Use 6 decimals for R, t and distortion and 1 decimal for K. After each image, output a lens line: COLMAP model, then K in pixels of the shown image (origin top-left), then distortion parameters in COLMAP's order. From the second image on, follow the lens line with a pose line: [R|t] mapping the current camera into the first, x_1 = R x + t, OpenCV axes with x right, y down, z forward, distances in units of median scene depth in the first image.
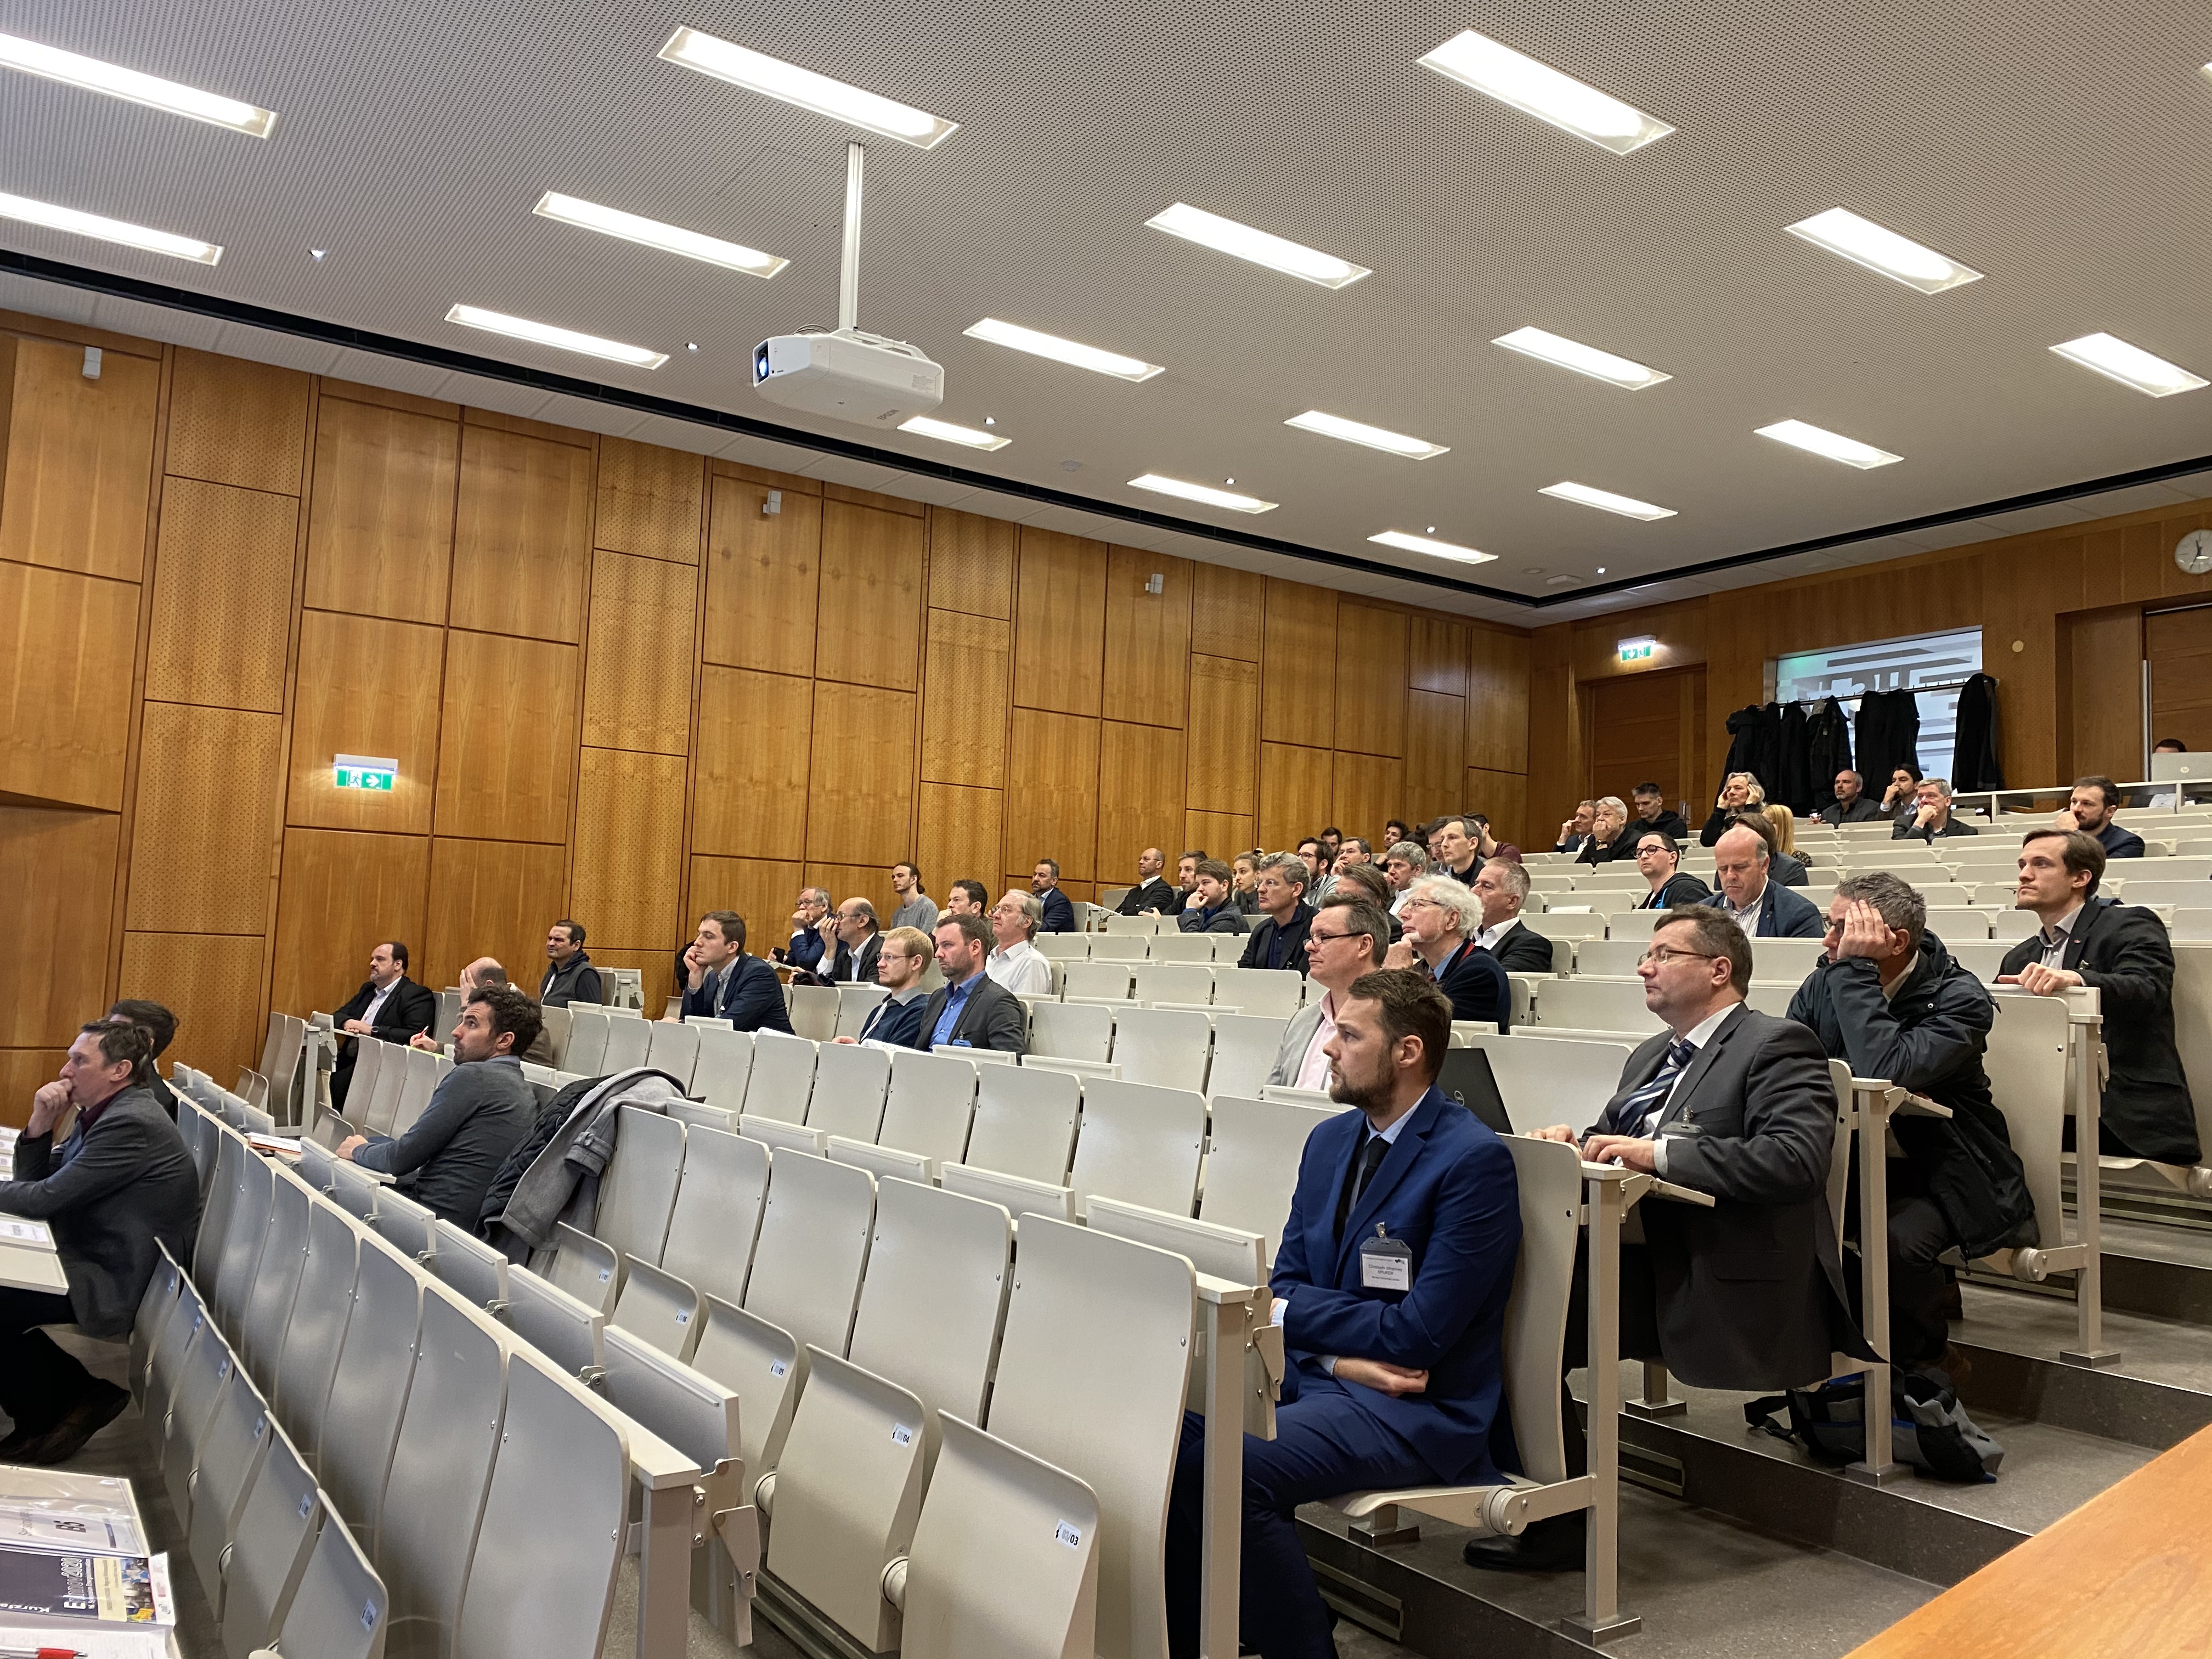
lens RADIAL K [[1672.1, 0, 1108.8], [0, 1672.1, 819.1], [0, 0, 1]] dist [0.030233, -0.024522]
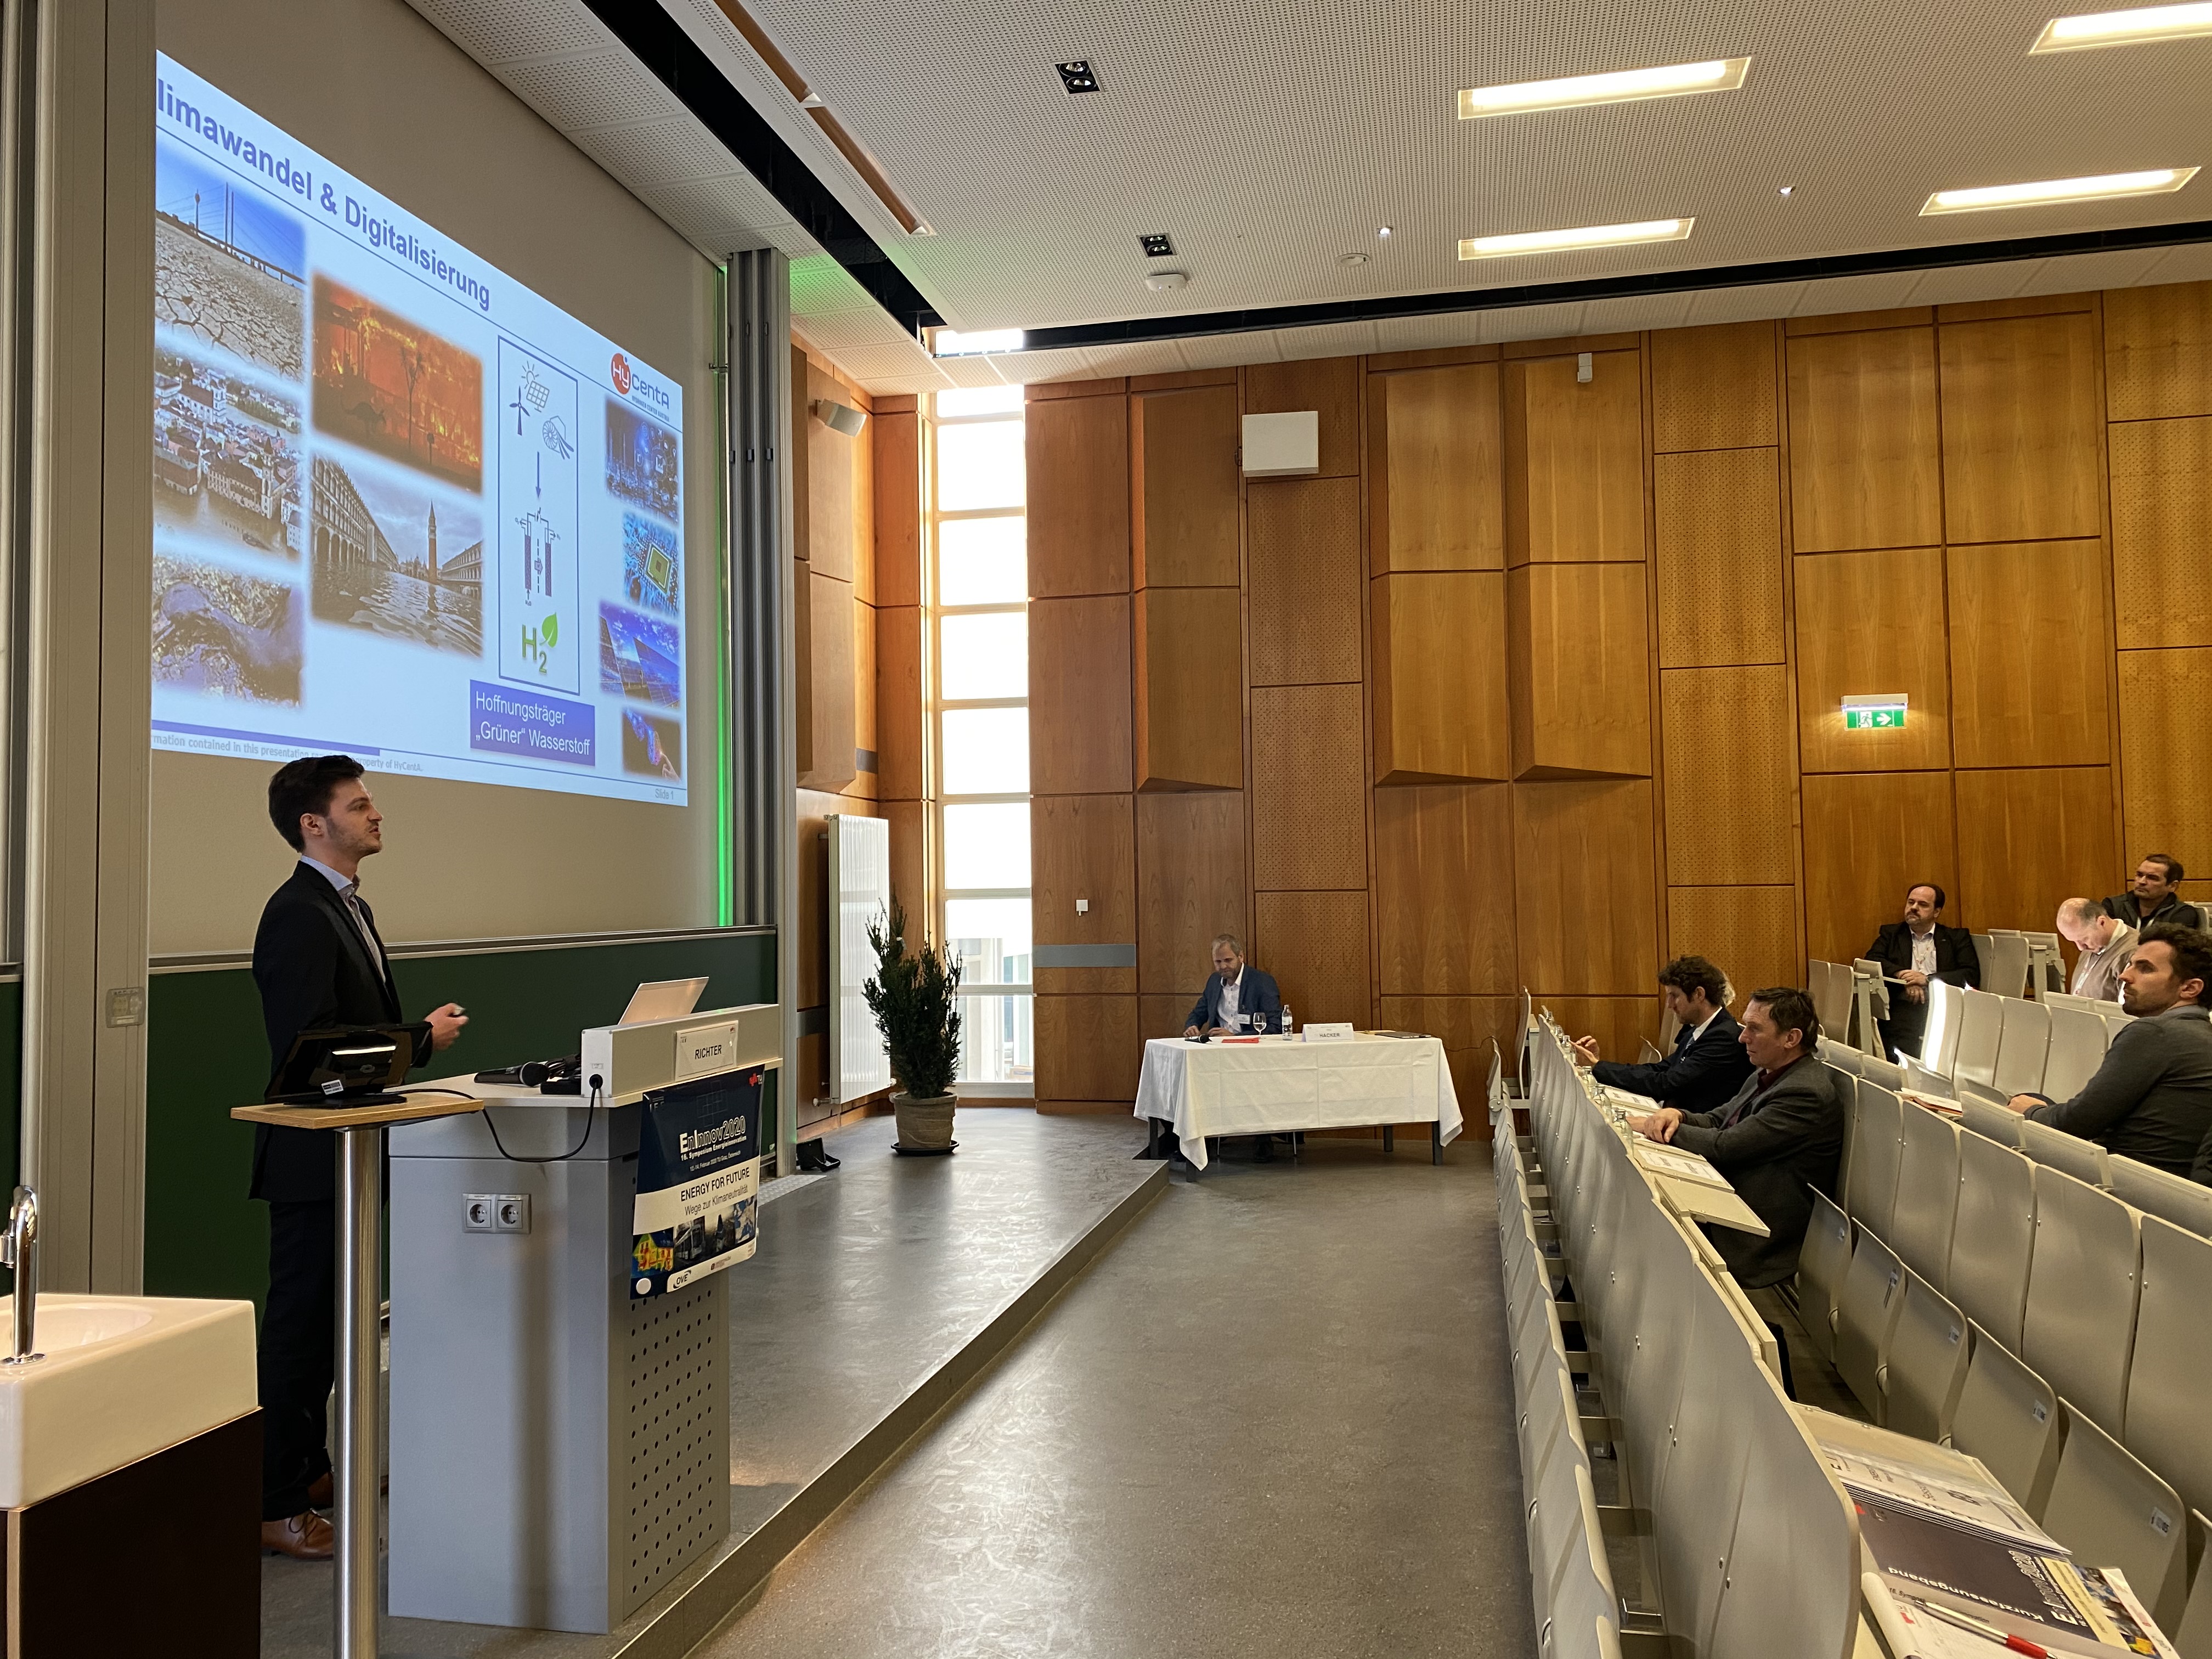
lens RADIAL K [[1672.1, 0, 1091.1], [0, 1672.1, 818.2], [0, 0, 1]] dist [0.030233, -0.024522]
pose [[0.682514, -0.081998, -0.726258, -0.052857], [0.104920, 0.994387, -0.013670, -0.000683], [0.723302, -0.066869, 0.687286, 0.005788]]
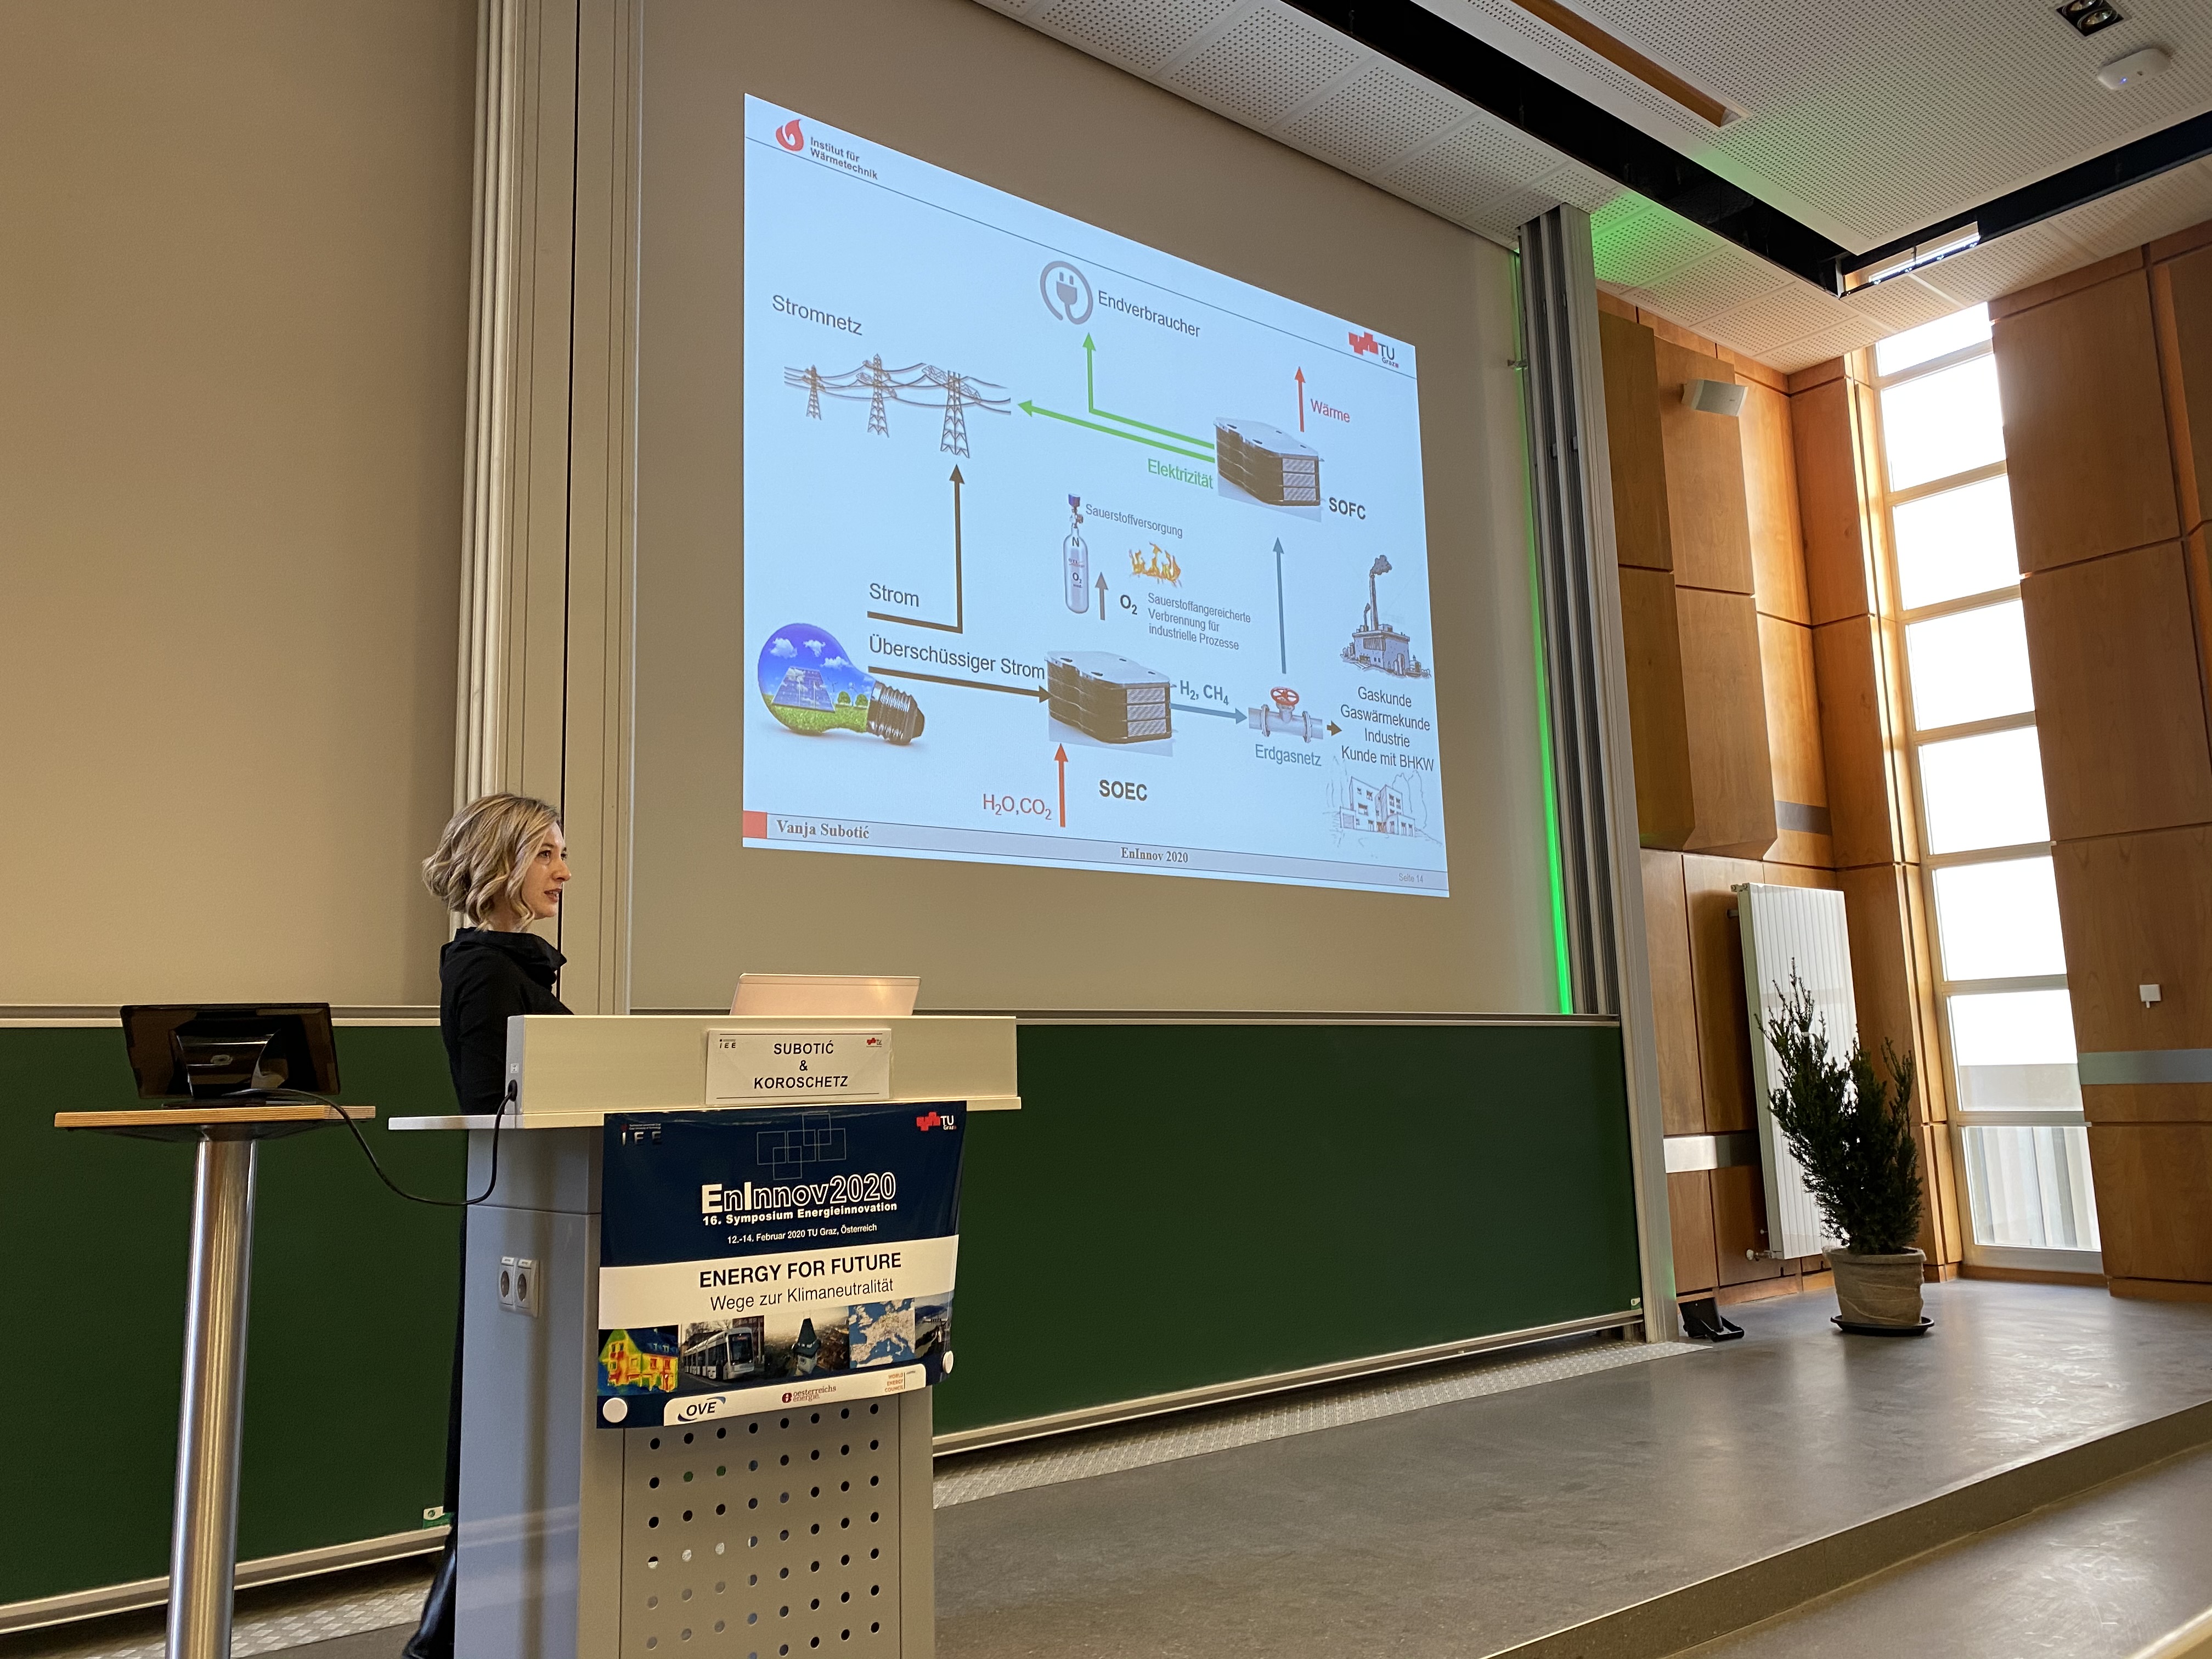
lens RADIAL K [[1672.1, 0, 1102.9], [0, 1672.1, 822.6], [0, 0, 1]] dist [0.030233, -0.024522]
pose [[0.075143, -0.194829, -0.977955, -0.126439], [0.118638, 0.975508, -0.185226, 0.049599], [0.990090, -0.102104, 0.096417, 0.208196]]
